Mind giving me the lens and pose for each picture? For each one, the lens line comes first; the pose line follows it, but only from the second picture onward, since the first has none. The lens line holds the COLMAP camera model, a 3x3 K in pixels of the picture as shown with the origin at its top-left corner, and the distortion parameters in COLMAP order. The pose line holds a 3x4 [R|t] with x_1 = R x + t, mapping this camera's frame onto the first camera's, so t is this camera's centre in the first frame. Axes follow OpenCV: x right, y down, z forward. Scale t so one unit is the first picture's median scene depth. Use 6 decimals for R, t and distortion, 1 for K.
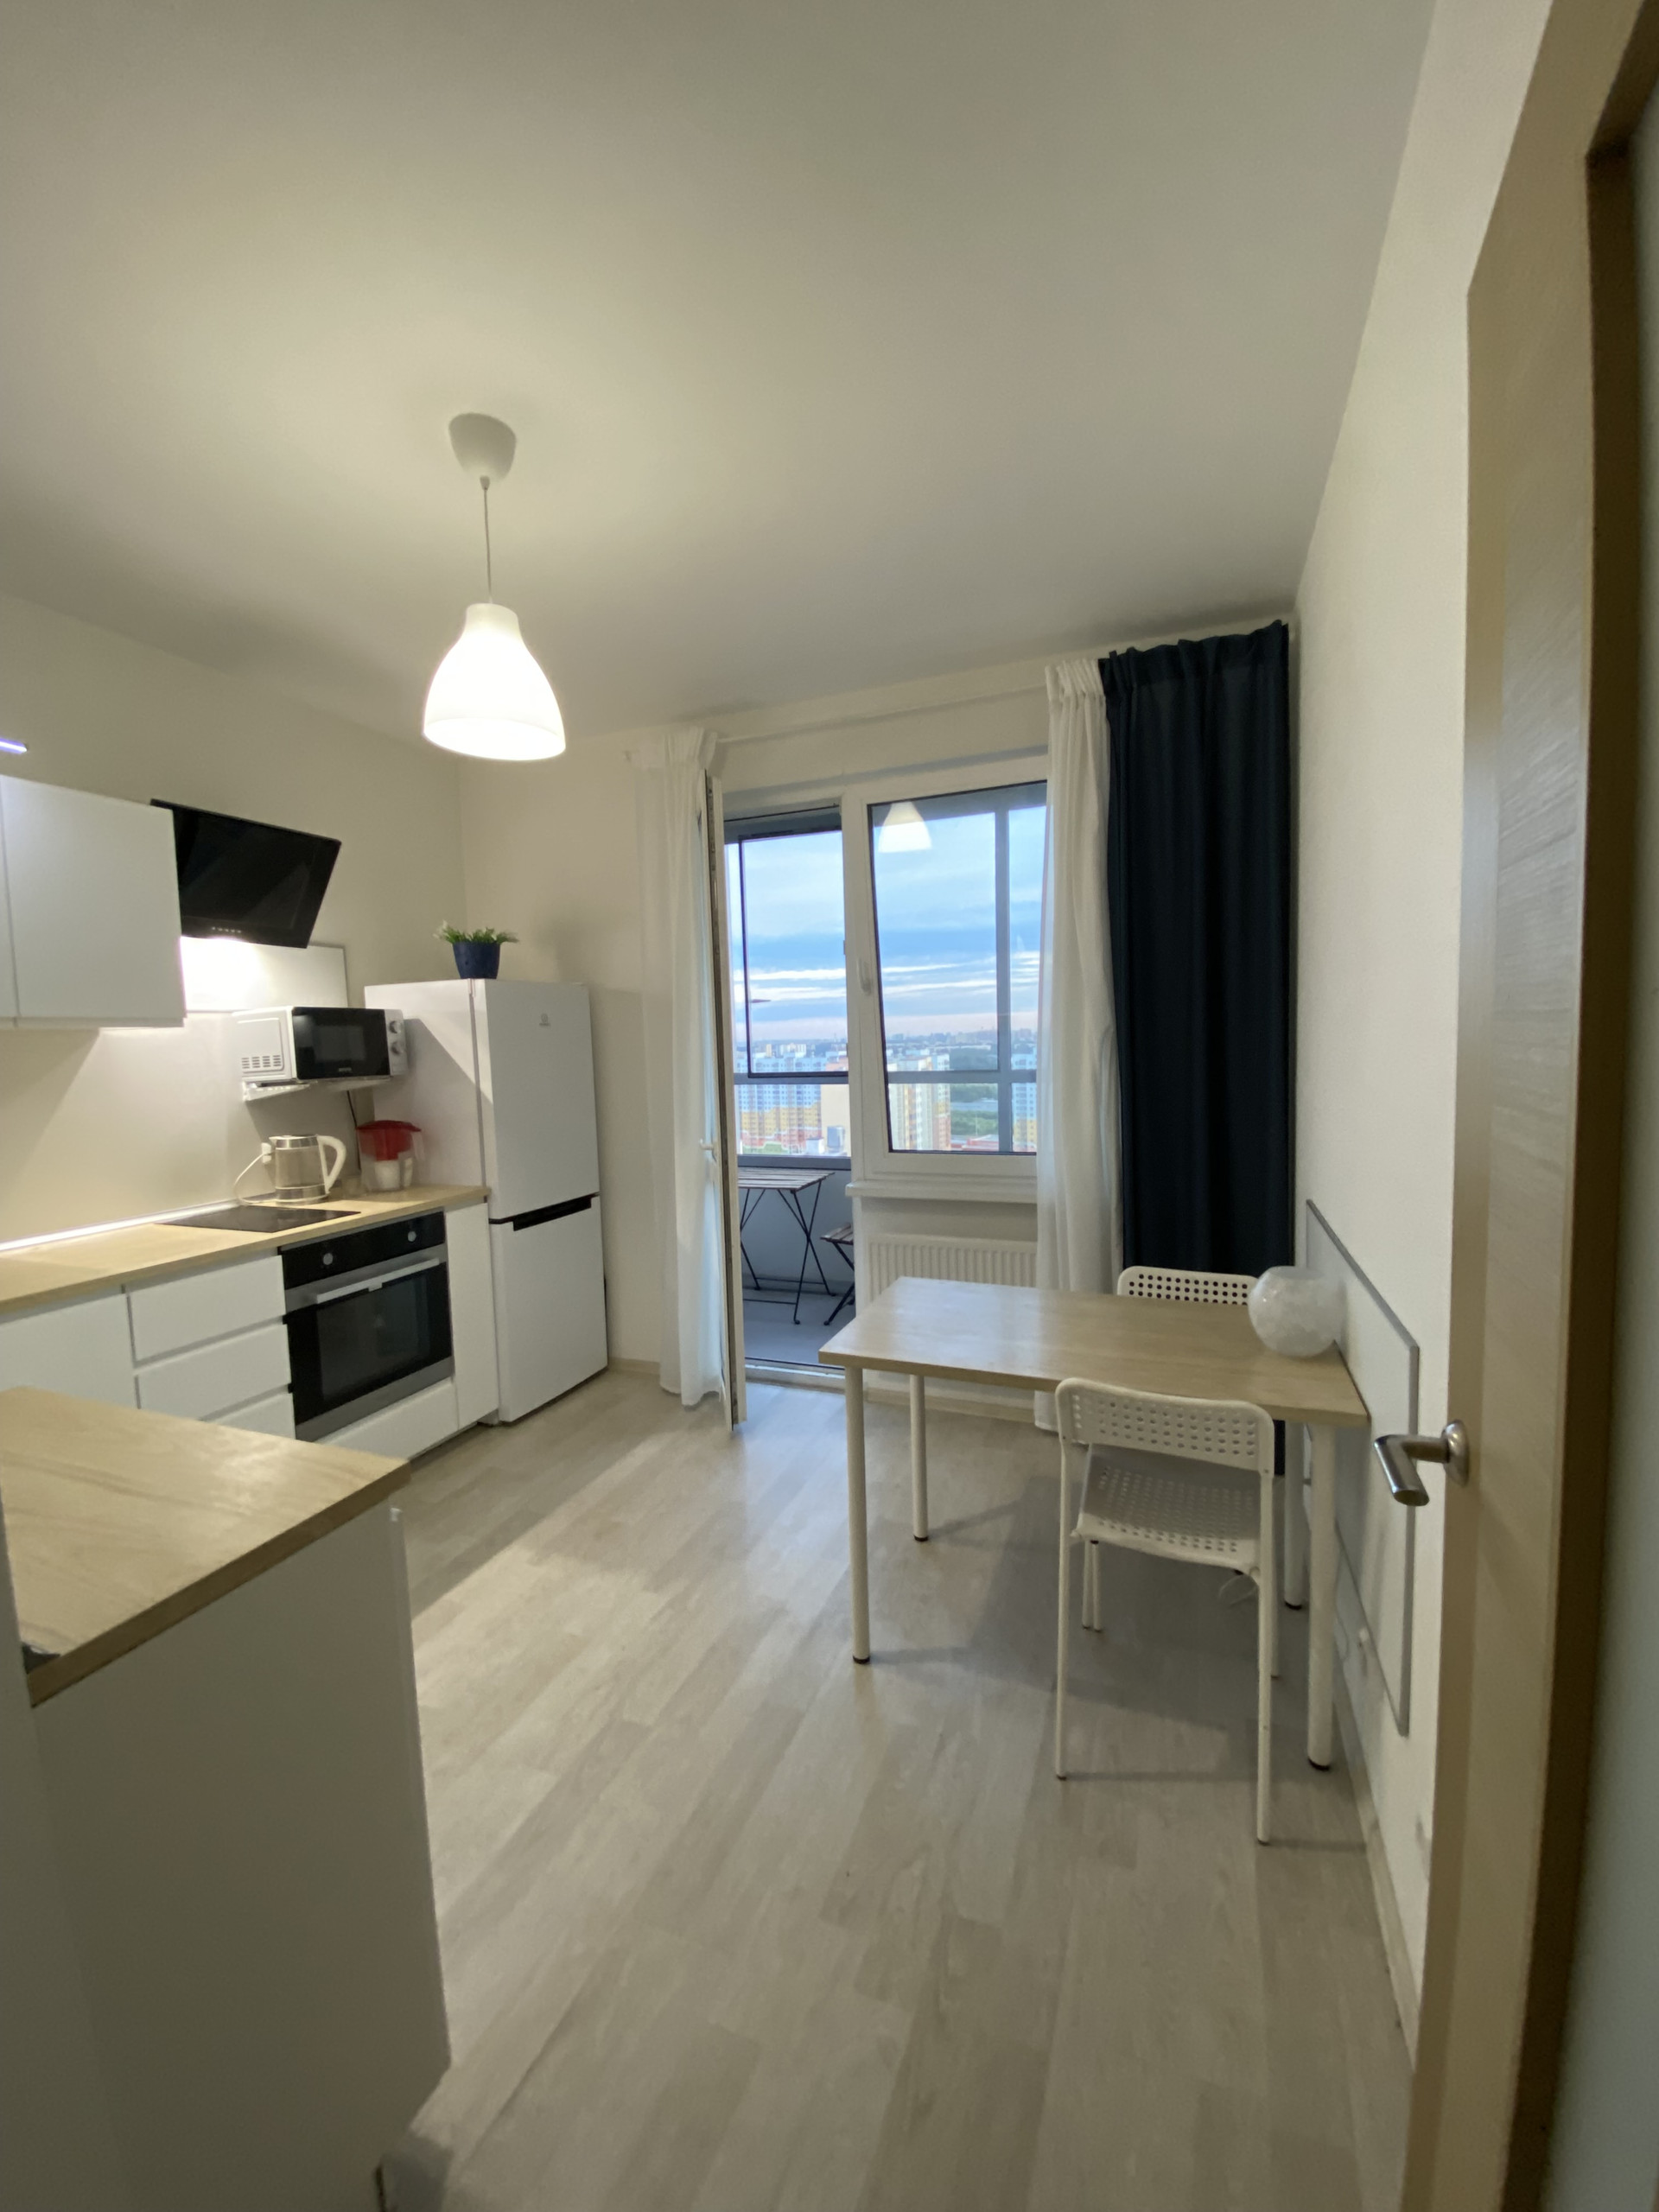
lens RADIAL K [[884.7, 0, 835.5], [0, 884.7, 1108.4], [0, 0, 1]] dist [0.031100, -0.026333]
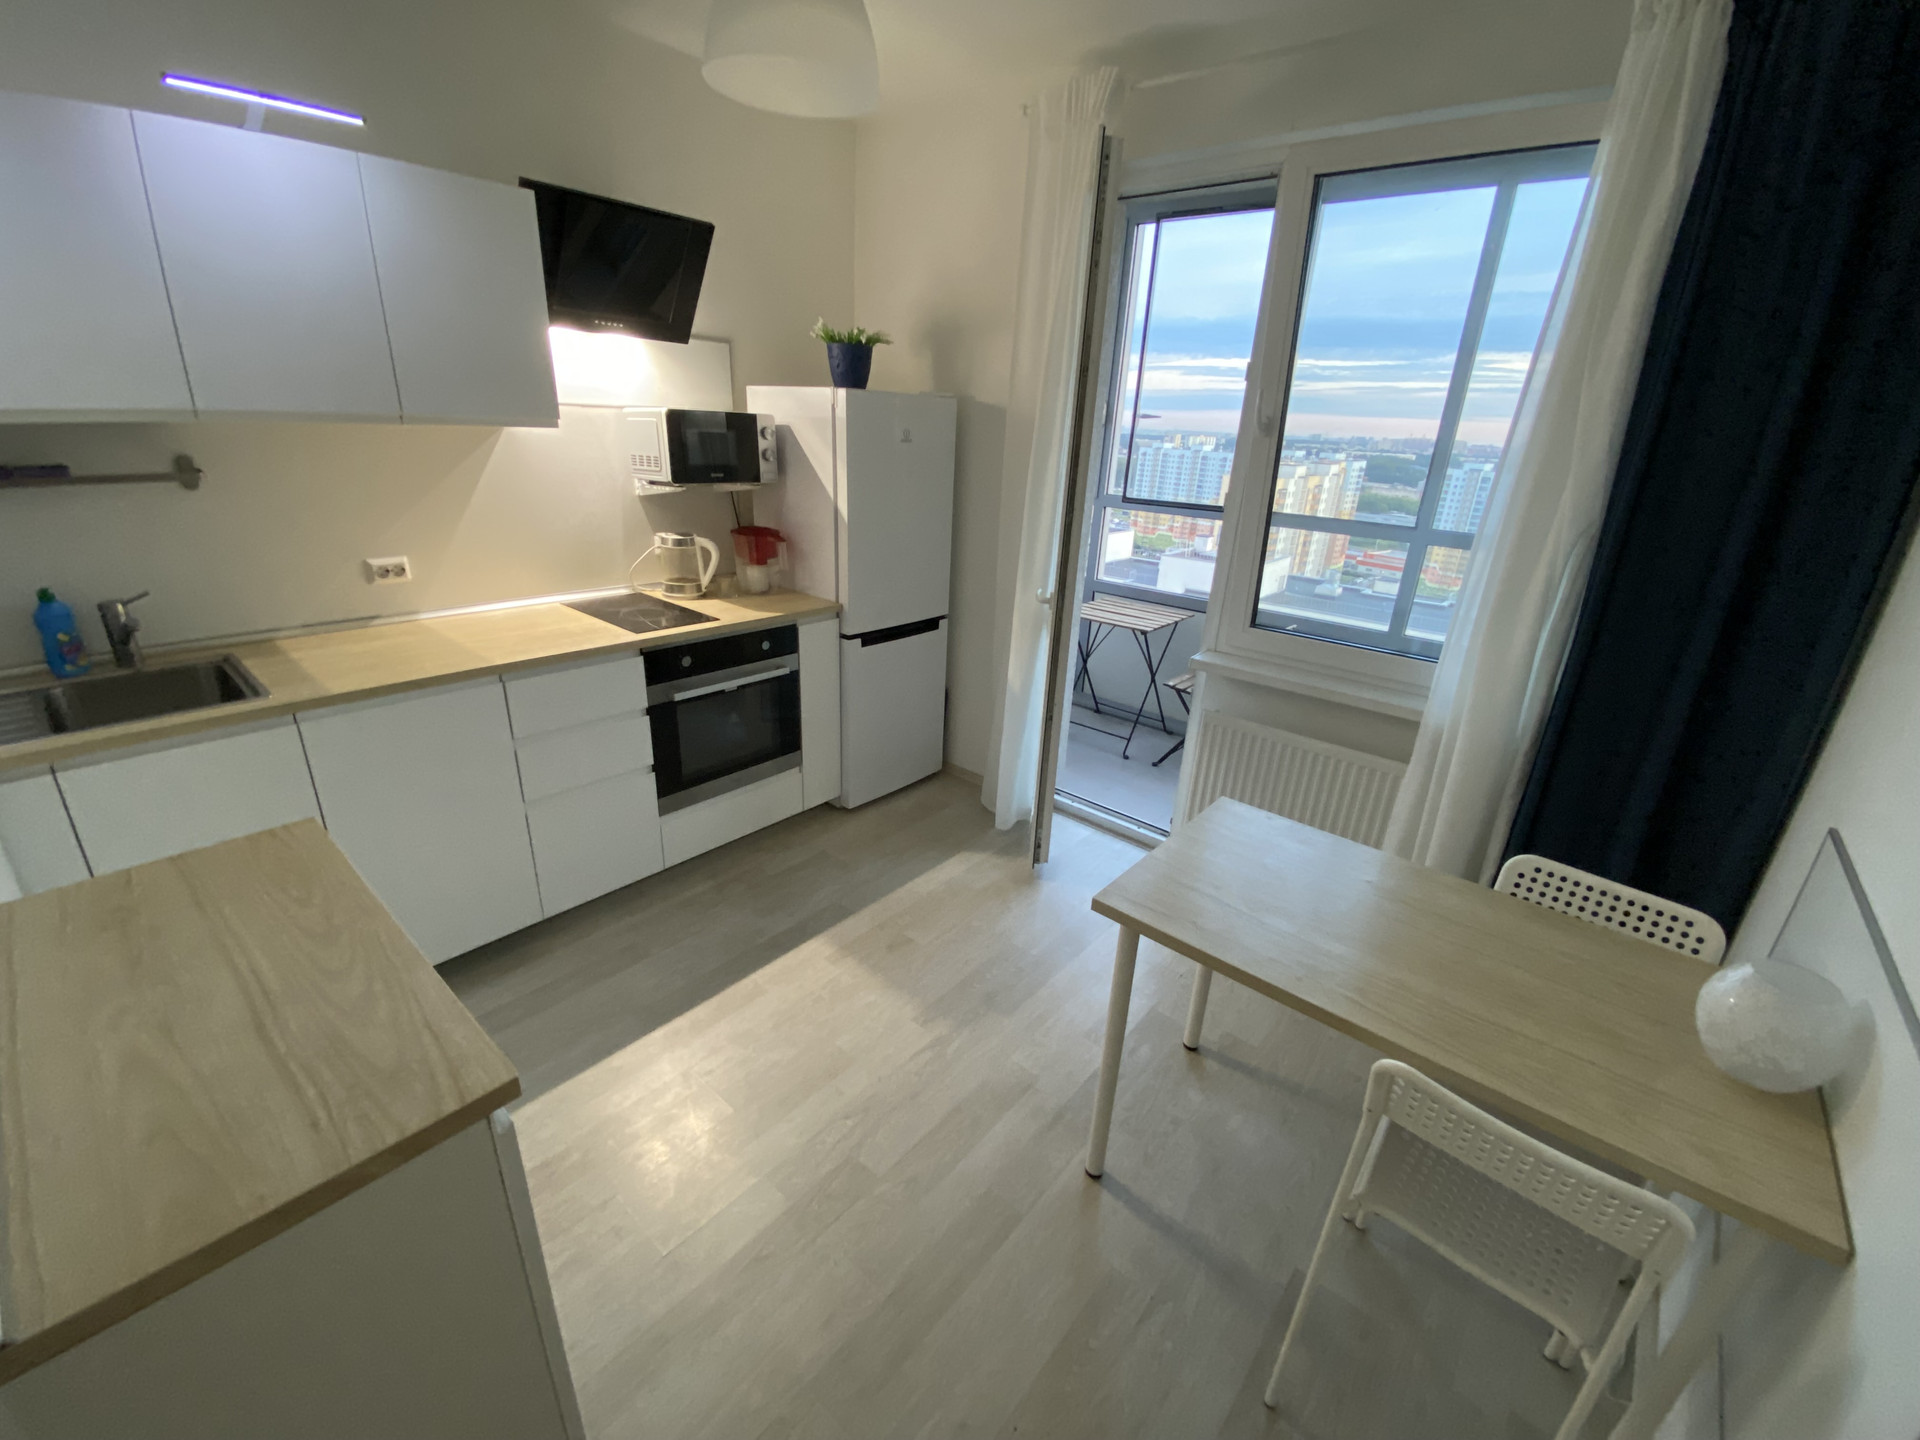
lens RADIAL K [[767.9, 0, 960.4], [0, 767.9, 718.0], [0, 0, 1]] dist [0.031100, -0.026333]
pose [[0.941818, 0.188950, -0.277986, 0.022250], [-0.102509, 0.949104, 0.297816, -0.071226], [0.320110, -0.251992, 0.913252, 0.192696]]
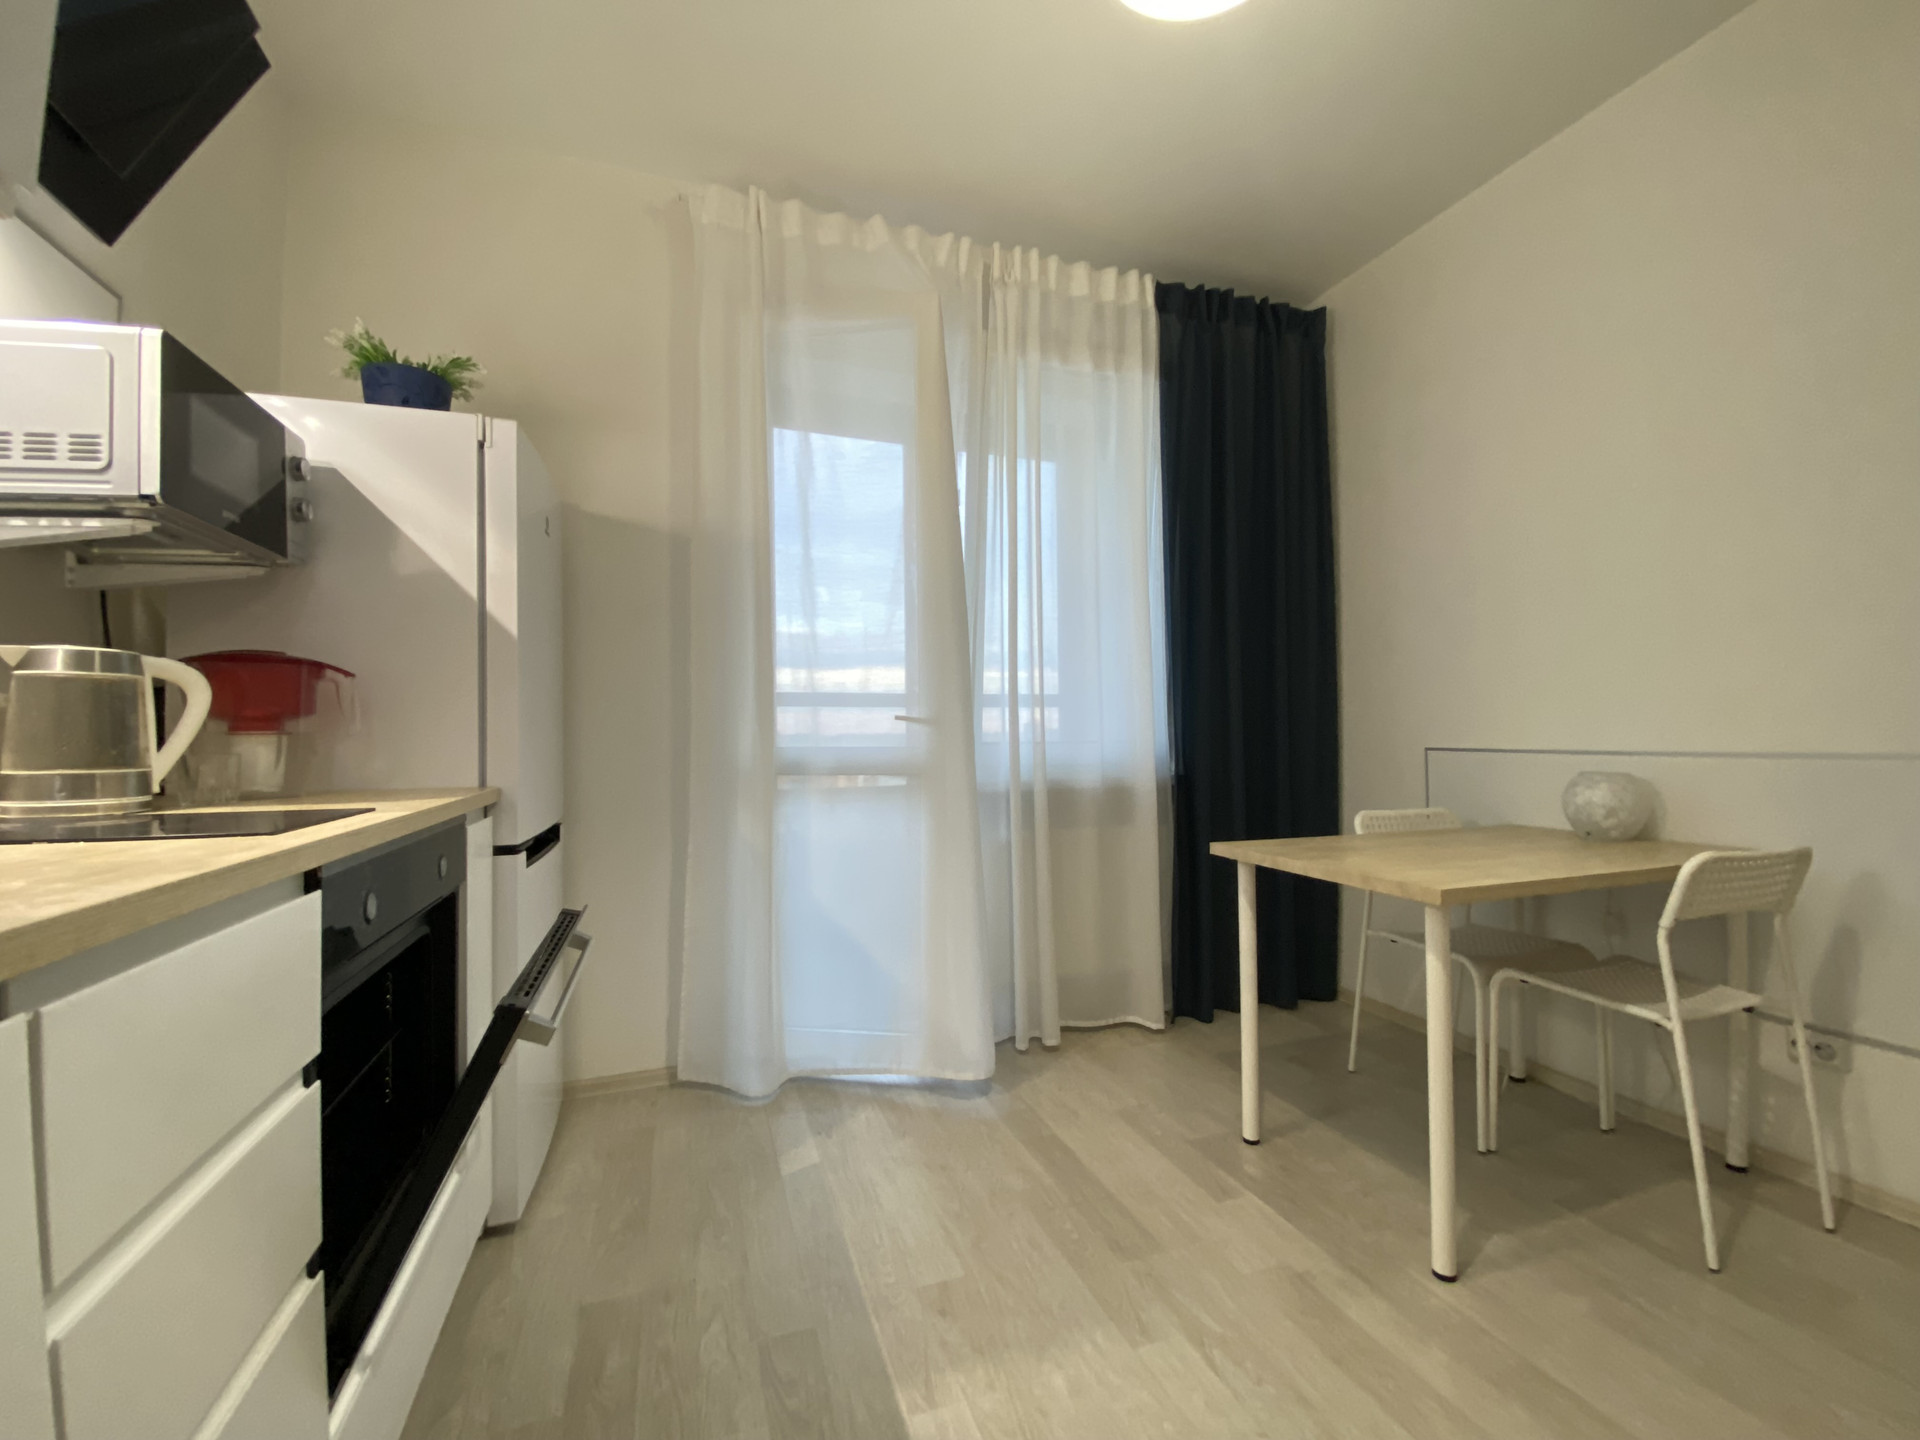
lens RADIAL K [[778.6, 0, 948.4], [0, 778.6, 714.5], [0, 0, 1]] dist [0.031979, -0.025475]
pose [[0.757934, 0.037719, 0.651240, -0.525096], [0.039760, 0.993800, -0.103833, 0.112221], [-0.651118, 0.104592, 0.751735, 0.469248]]
